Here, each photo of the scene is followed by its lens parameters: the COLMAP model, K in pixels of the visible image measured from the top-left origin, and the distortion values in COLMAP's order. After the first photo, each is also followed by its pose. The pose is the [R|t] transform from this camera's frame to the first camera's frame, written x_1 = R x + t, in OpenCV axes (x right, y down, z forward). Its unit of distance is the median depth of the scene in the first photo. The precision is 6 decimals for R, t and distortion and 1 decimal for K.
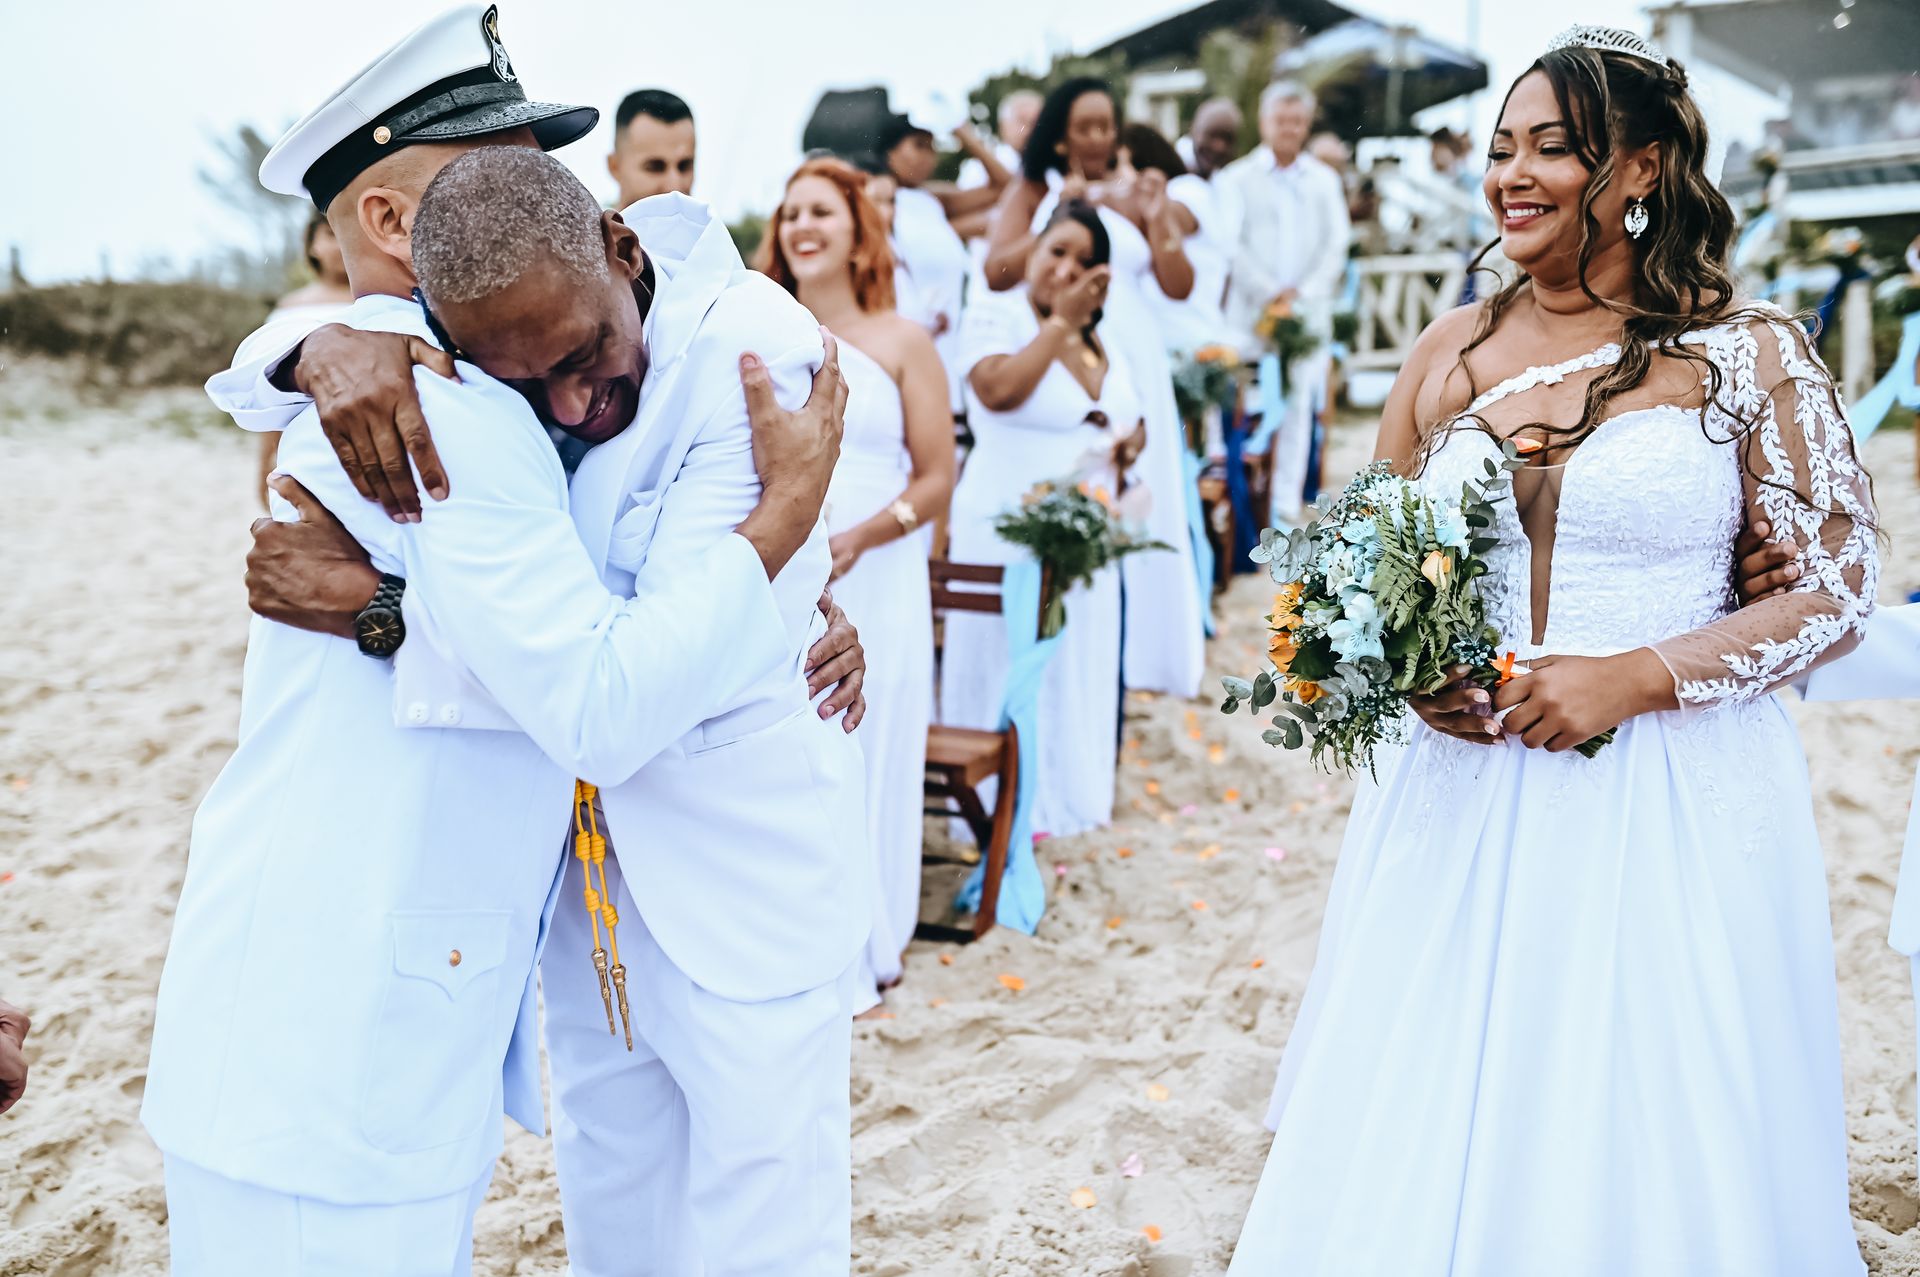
lens RADIAL K [[1804.5, 0, 960.0], [0, 1804.5, 638.5], [0, 0, 1]] dist [-0.067653, 0.094370]
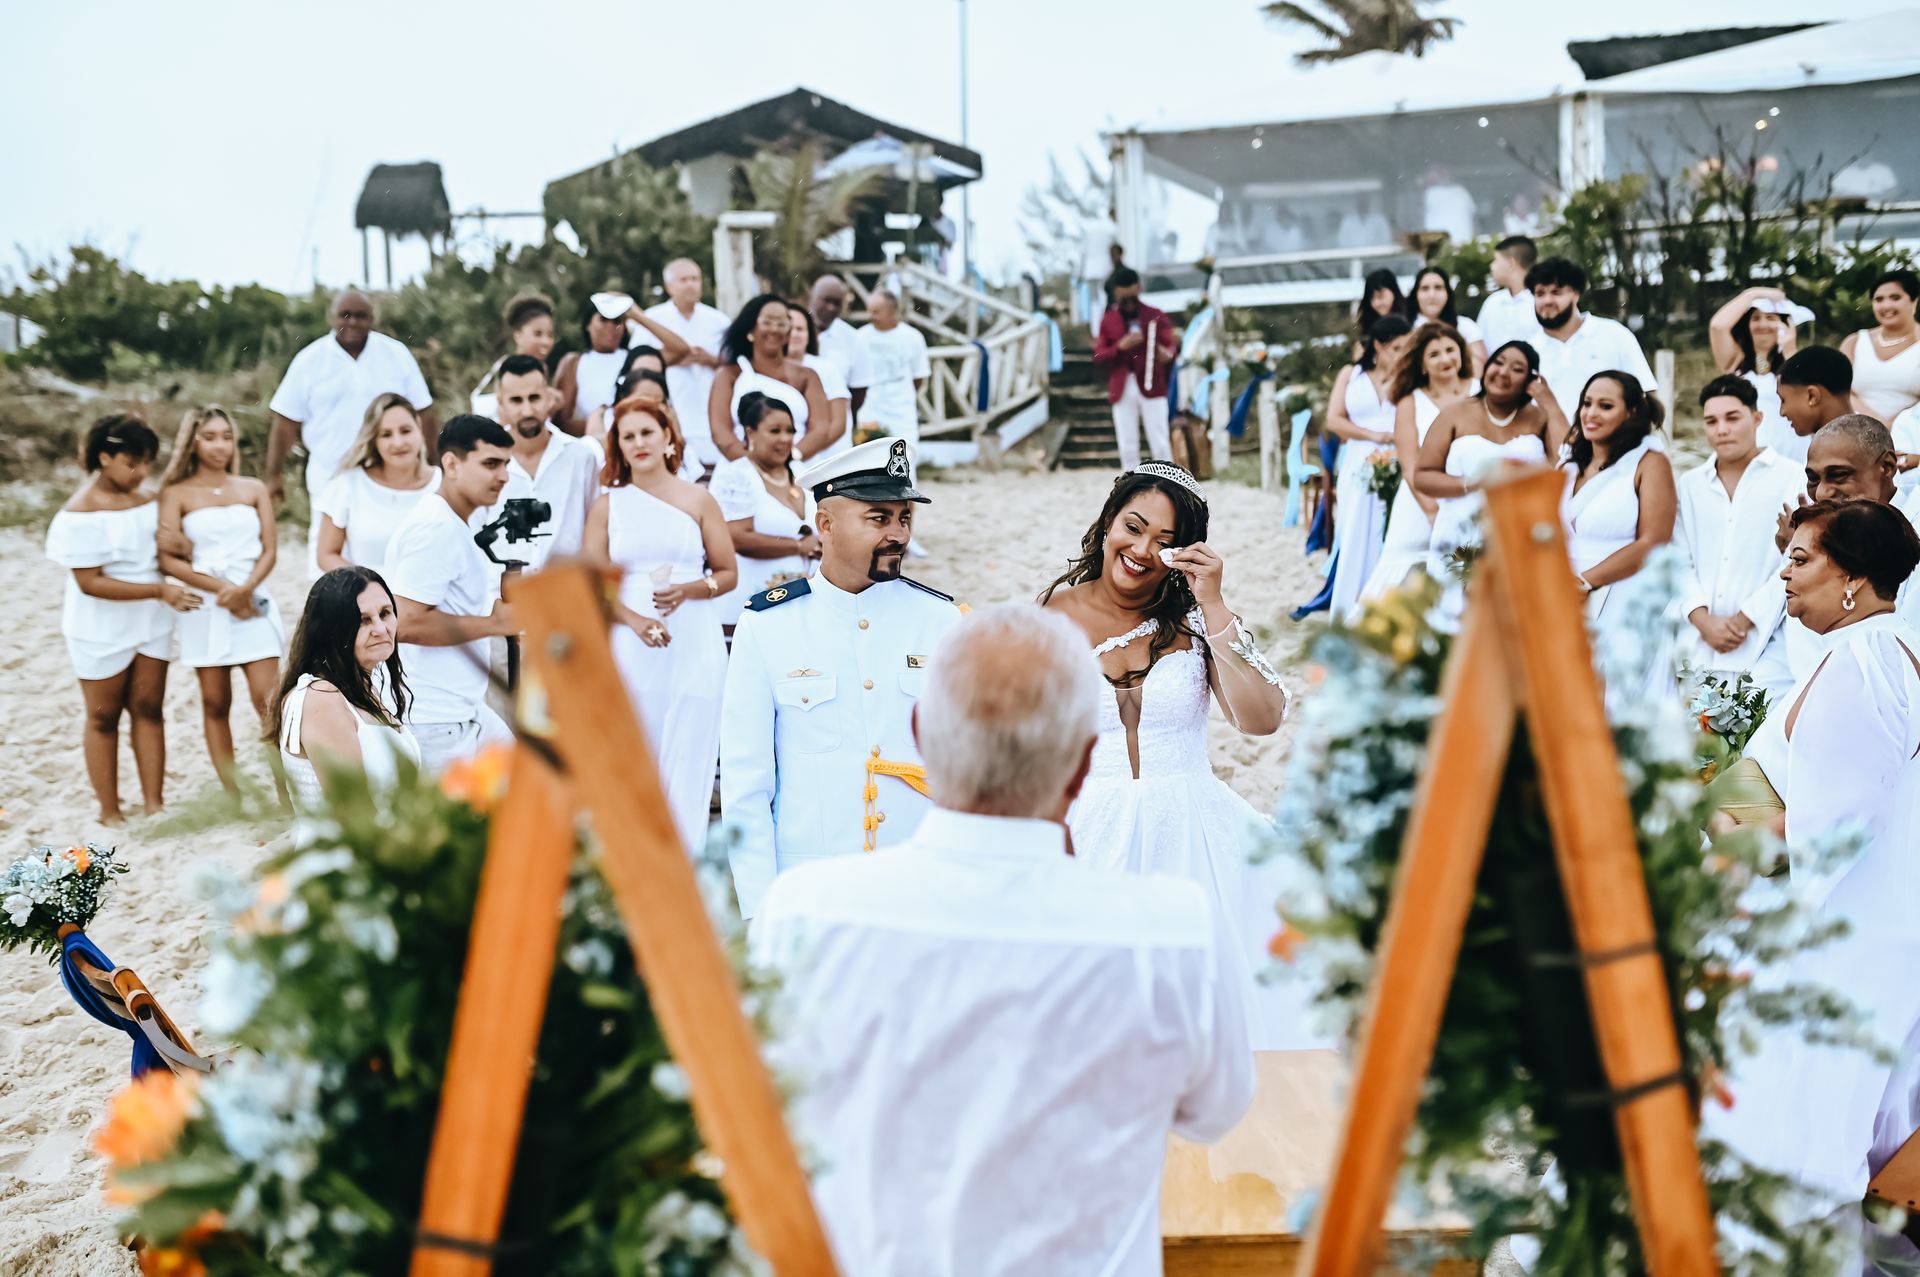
lens RADIAL K [[1873.1, 0, 960.0], [0, 1873.1, 638.5], [0, 0, 1]] dist [-0.056846, 0.100752]
pose [[0.961551, -0.046129, 0.270726, -0.254438], [0.050557, 0.998677, -0.009401, -0.001355], [-0.269934, 0.022727, 0.962611, -0.664037]]
